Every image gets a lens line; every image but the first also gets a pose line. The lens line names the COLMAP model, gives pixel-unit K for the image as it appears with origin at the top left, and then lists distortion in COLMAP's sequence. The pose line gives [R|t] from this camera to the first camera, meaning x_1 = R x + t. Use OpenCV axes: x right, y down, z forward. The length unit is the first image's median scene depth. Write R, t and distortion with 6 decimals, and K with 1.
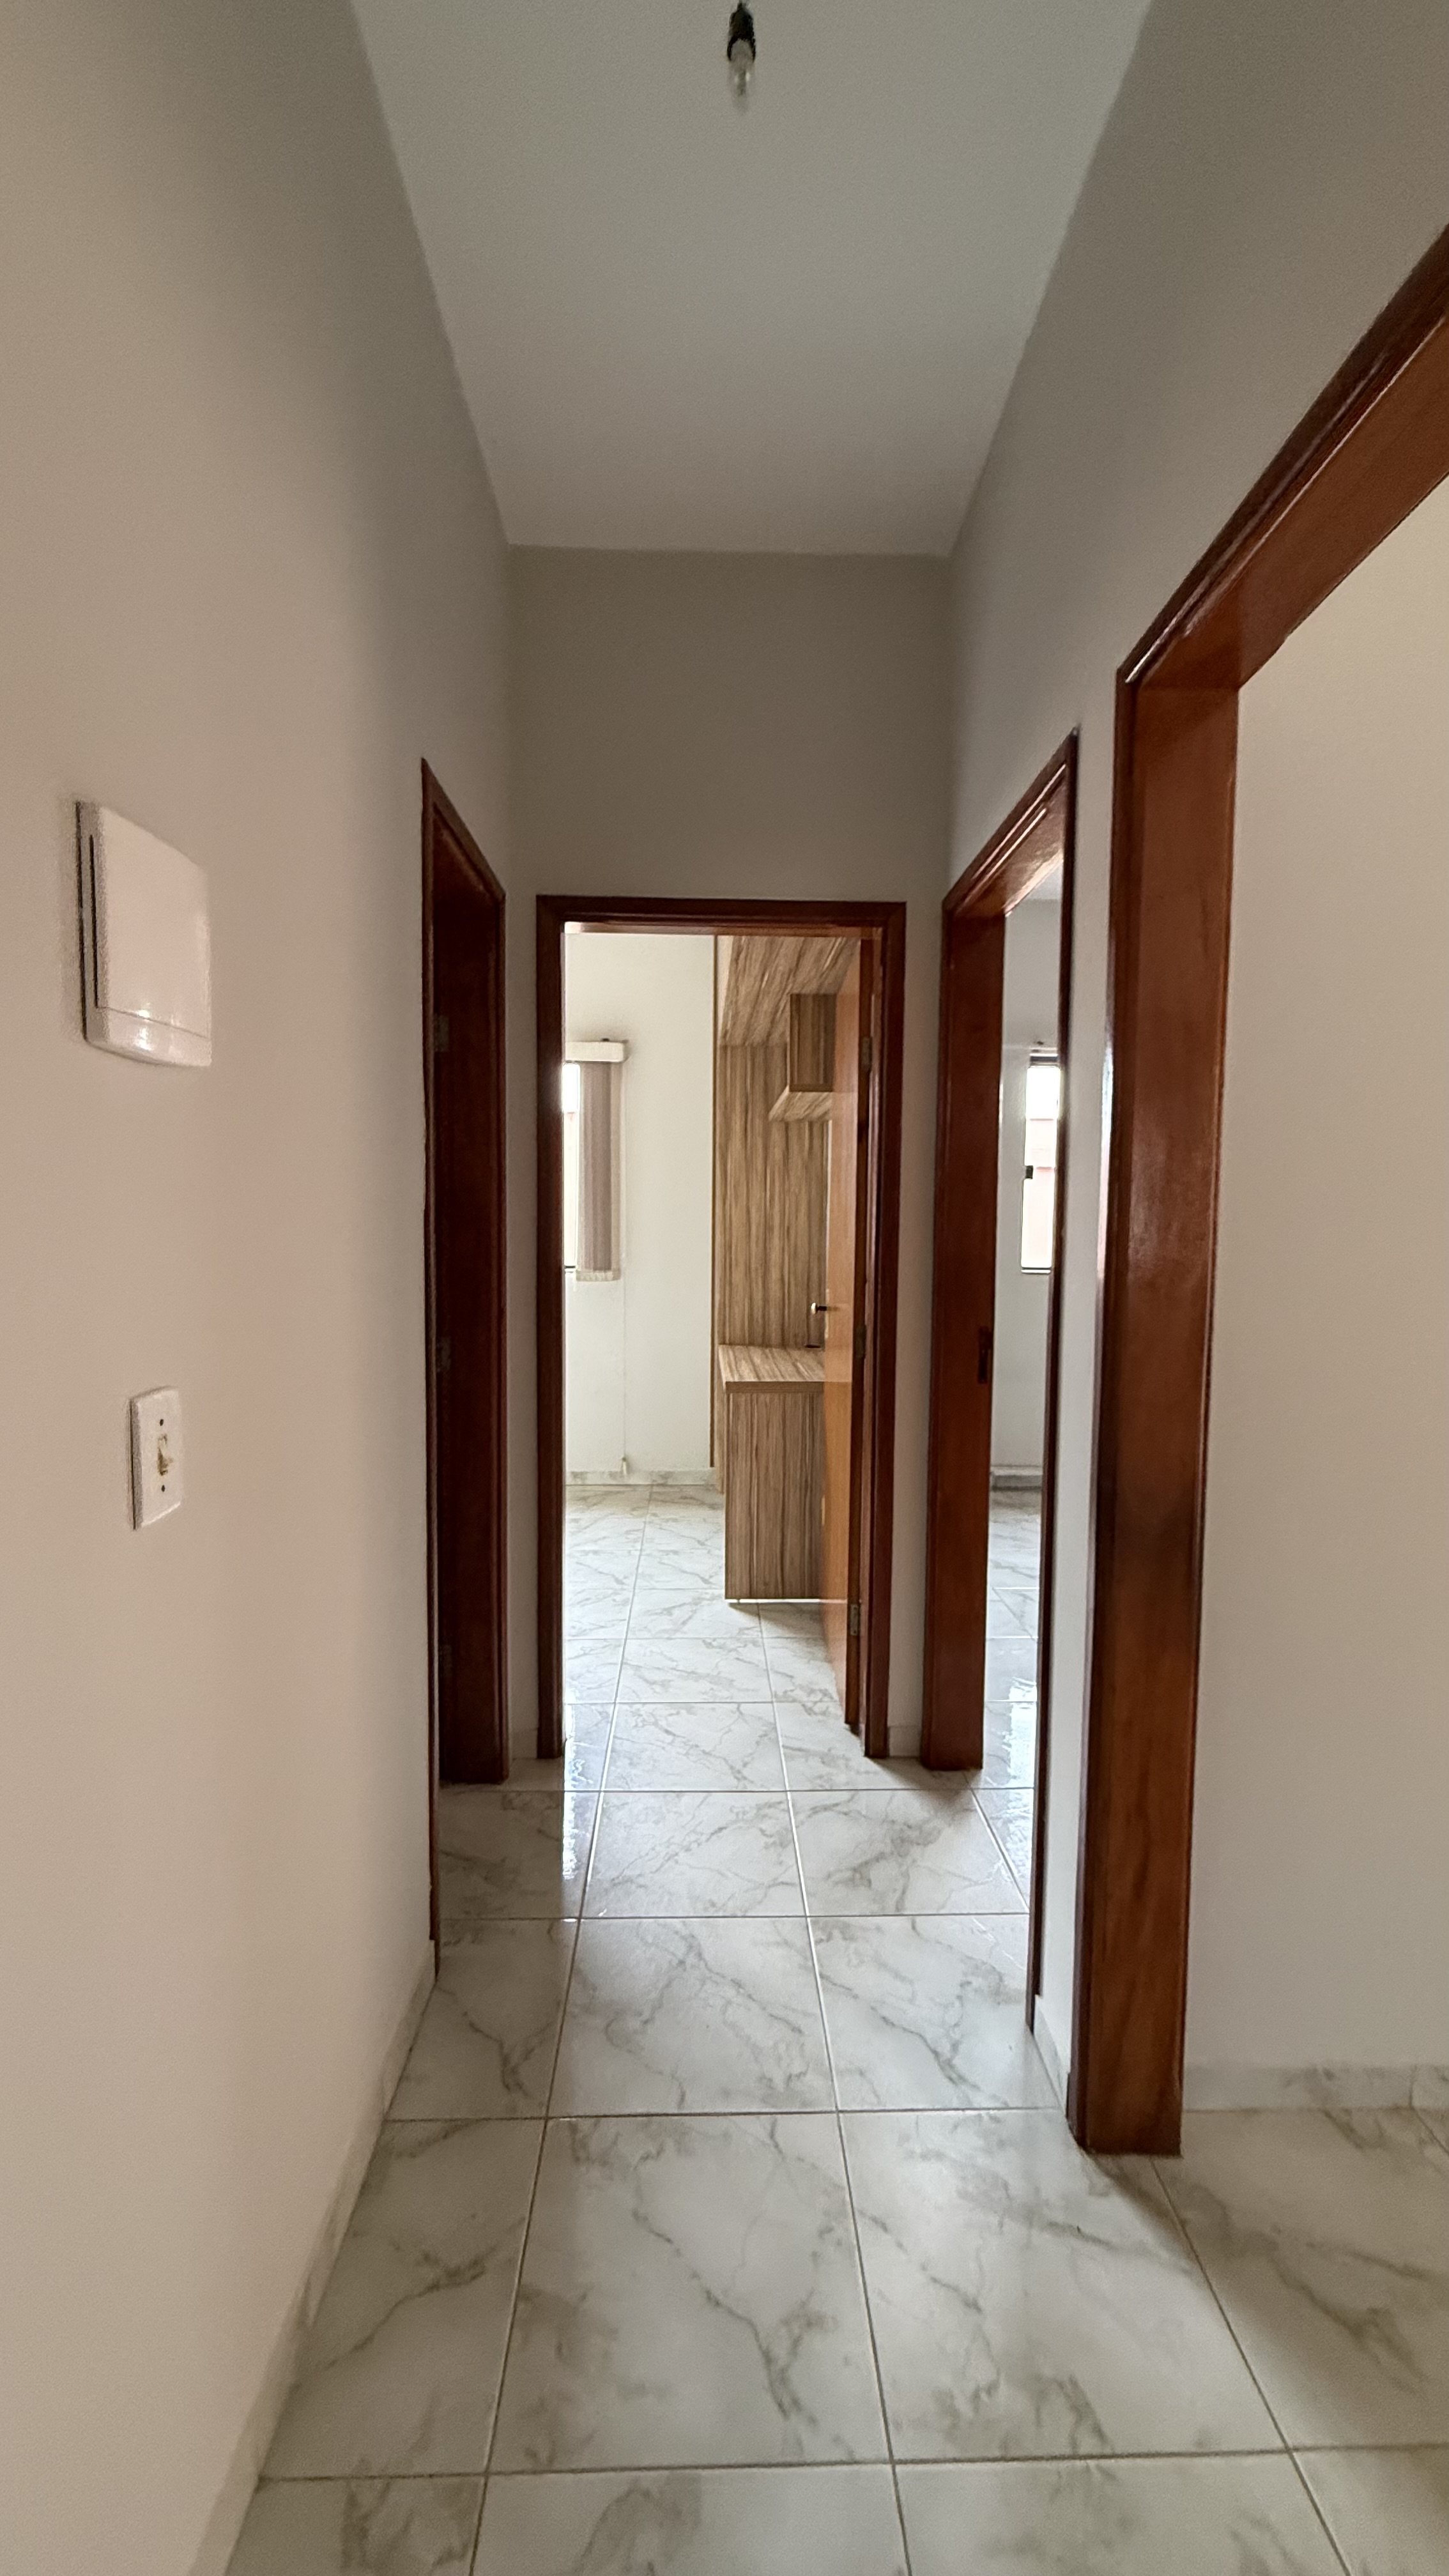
lens RADIAL K [[1031.4, 0, 719.1], [0, 1031.4, 1287.1], [0, 0, 1]] dist [-0.000943, 0.000333]
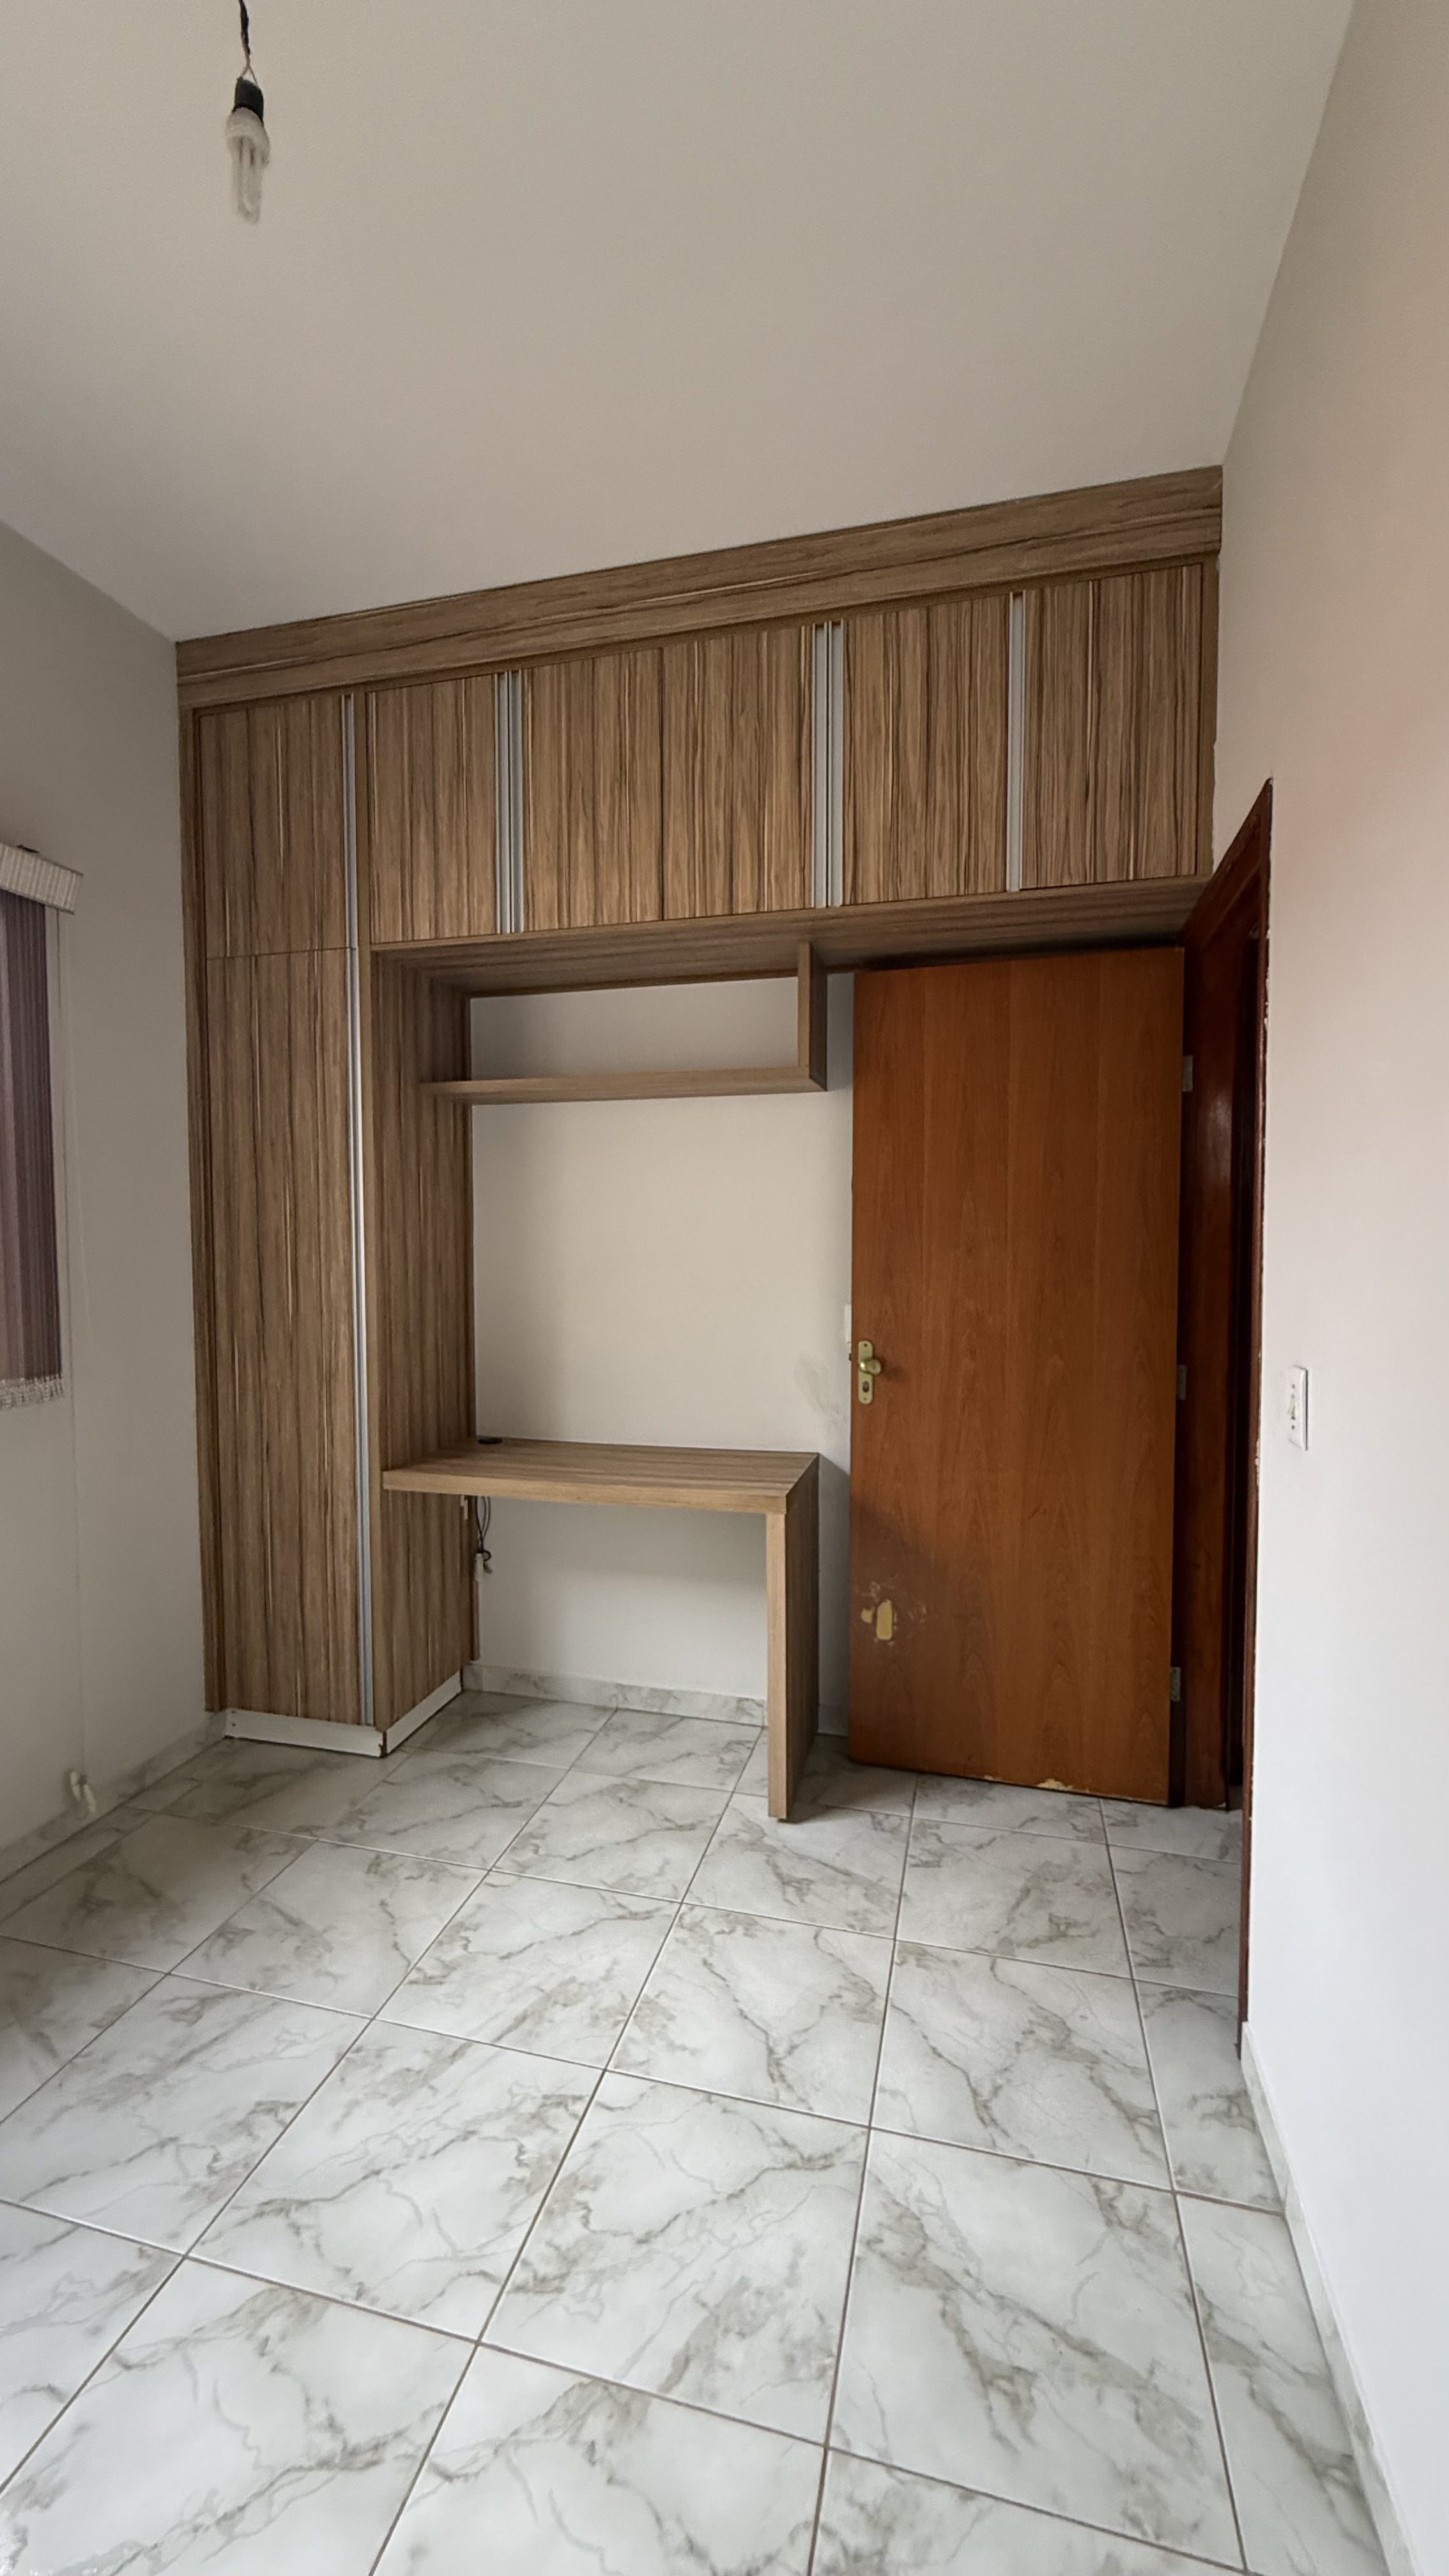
lens RADIAL K [[1031.4, 0, 726.9], [0, 1031.4, 1285.8], [0, 0, 1]] dist [-0.000943, 0.000333]
pose [[0.269145, -0.047113, 0.961947, -0.602919], [0.069689, 0.997137, 0.029338, -0.061418], [-0.960575, 0.059141, 0.271658, 0.795827]]
